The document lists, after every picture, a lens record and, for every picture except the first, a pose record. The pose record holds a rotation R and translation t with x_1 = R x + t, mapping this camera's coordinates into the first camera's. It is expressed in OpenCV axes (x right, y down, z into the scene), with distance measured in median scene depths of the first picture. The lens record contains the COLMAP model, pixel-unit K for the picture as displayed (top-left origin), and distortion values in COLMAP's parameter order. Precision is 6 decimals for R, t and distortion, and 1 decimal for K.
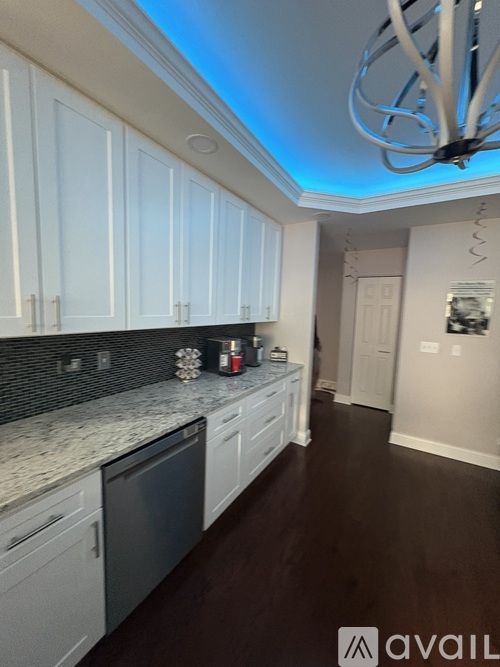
lens RADIAL K [[265.8, 0, 249.6], [0, 265.8, 333.3], [0, 0, 1]] dist [-0.002388, 0.000186]
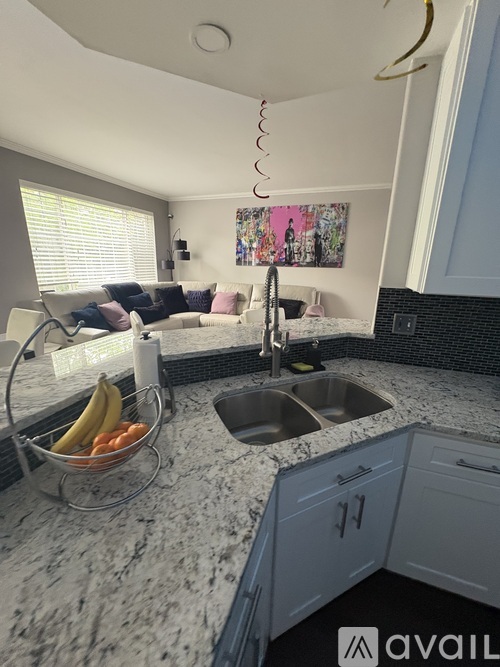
lens RADIAL K [[265.8, 0, 250.1], [0, 265.8, 333.3], [0, 0, 1]] dist [-0.002388, 0.000186]
pose [[0.199040, 0.235701, -0.951224, -0.024768], [-0.106930, 0.970074, 0.217997, 0.020553], [0.974140, 0.058324, 0.218287, -0.197162]]
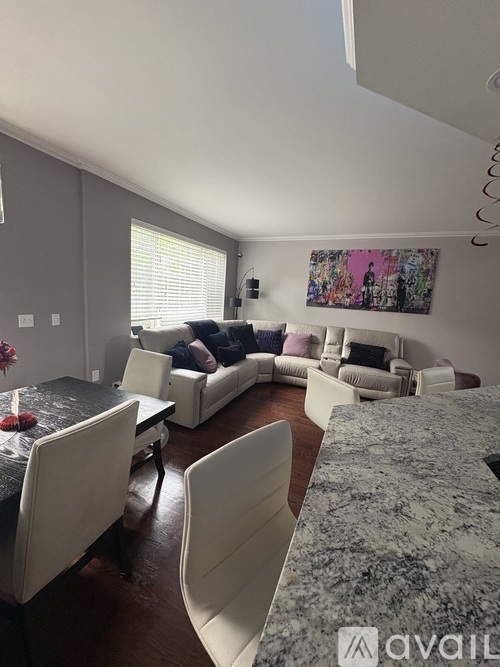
lens RADIAL K [[265.8, 0, 249.0], [0, 265.8, 332.5], [0, 0, 1]] dist [-0.002388, 0.000186]
pose [[0.133380, 0.118310, -0.983978, -0.110588], [-0.150245, 0.983787, 0.097921, 0.027391], [0.979610, 0.134777, 0.148993, -0.379012]]
